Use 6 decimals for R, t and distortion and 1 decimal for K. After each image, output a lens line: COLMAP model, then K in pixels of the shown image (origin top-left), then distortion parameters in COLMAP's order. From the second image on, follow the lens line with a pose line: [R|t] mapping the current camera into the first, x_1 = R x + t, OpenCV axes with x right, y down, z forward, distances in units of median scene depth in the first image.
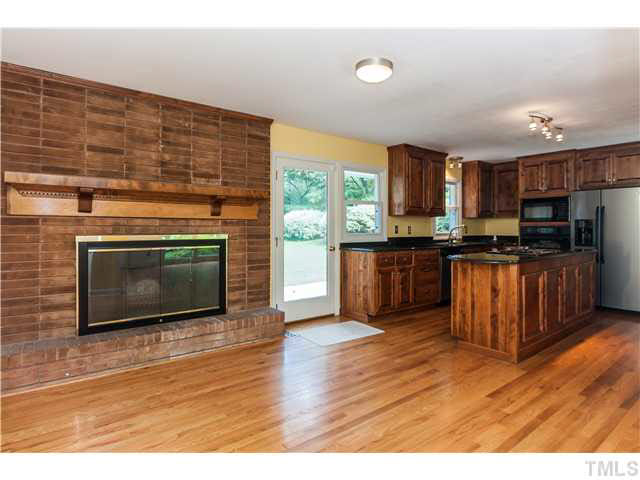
lens RADIAL K [[366.1, 0, 320.8], [0, 366.1, 234.9], [0, 0, 1]] dist [-0.014000, 0.002573]
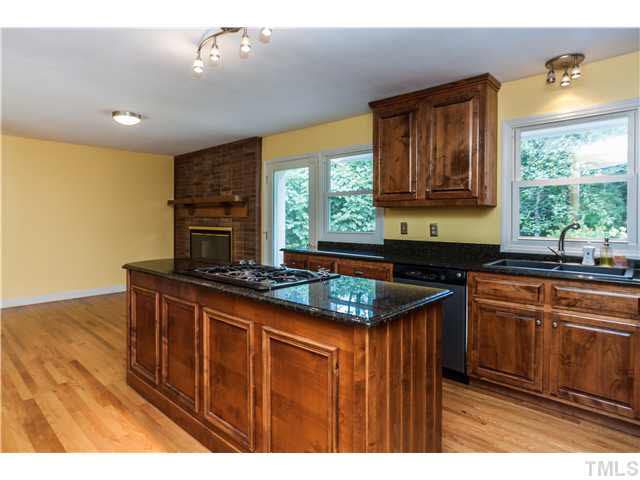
lens RADIAL K [[366.1, 0, 312.7], [0, 366.1, 222.7], [0, 0, 1]] dist [-0.014000, 0.002573]
pose [[0.145891, 0.010136, -0.989249, 1.264862], [-0.022306, 0.999727, 0.006954, -0.039217], [0.989049, 0.021051, 0.146078, 1.131236]]
